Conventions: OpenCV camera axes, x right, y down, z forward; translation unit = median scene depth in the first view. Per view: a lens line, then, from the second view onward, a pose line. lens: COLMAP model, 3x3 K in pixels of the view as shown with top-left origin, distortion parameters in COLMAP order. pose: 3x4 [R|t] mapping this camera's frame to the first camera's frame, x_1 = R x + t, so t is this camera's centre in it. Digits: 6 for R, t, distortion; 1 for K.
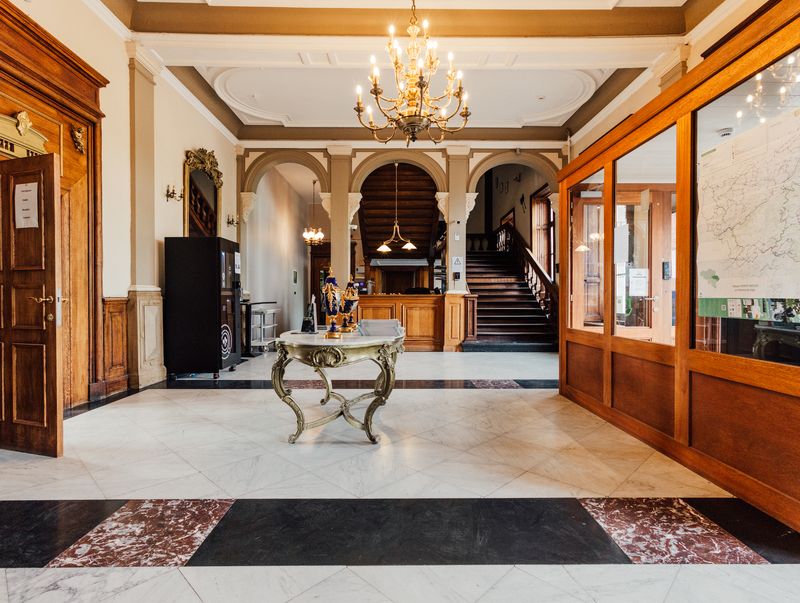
lens RADIAL K [[427.9, 0, 396.2], [0, 427.9, 299.8], [0, 0, 1]] dist [-0.001088, -0.000104]
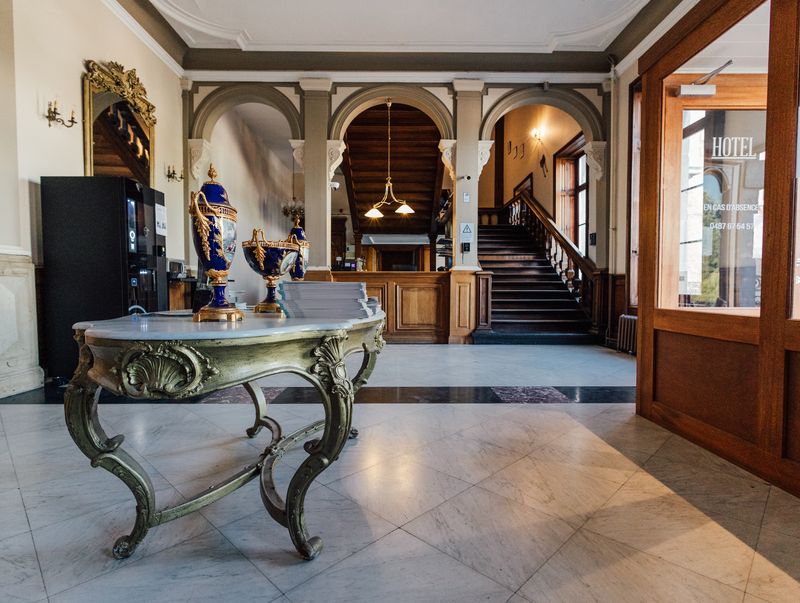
lens RADIAL K [[427.9, 0, 396.2], [0, 427.9, 299.8], [0, 0, 1]] dist [-0.001088, -0.000104]
pose [[0.999996, 0.001575, -0.002403, 0.016148], [-0.001518, 0.999718, 0.023695, 0.021621], [0.002439, -0.023691, 0.999716, 0.216330]]
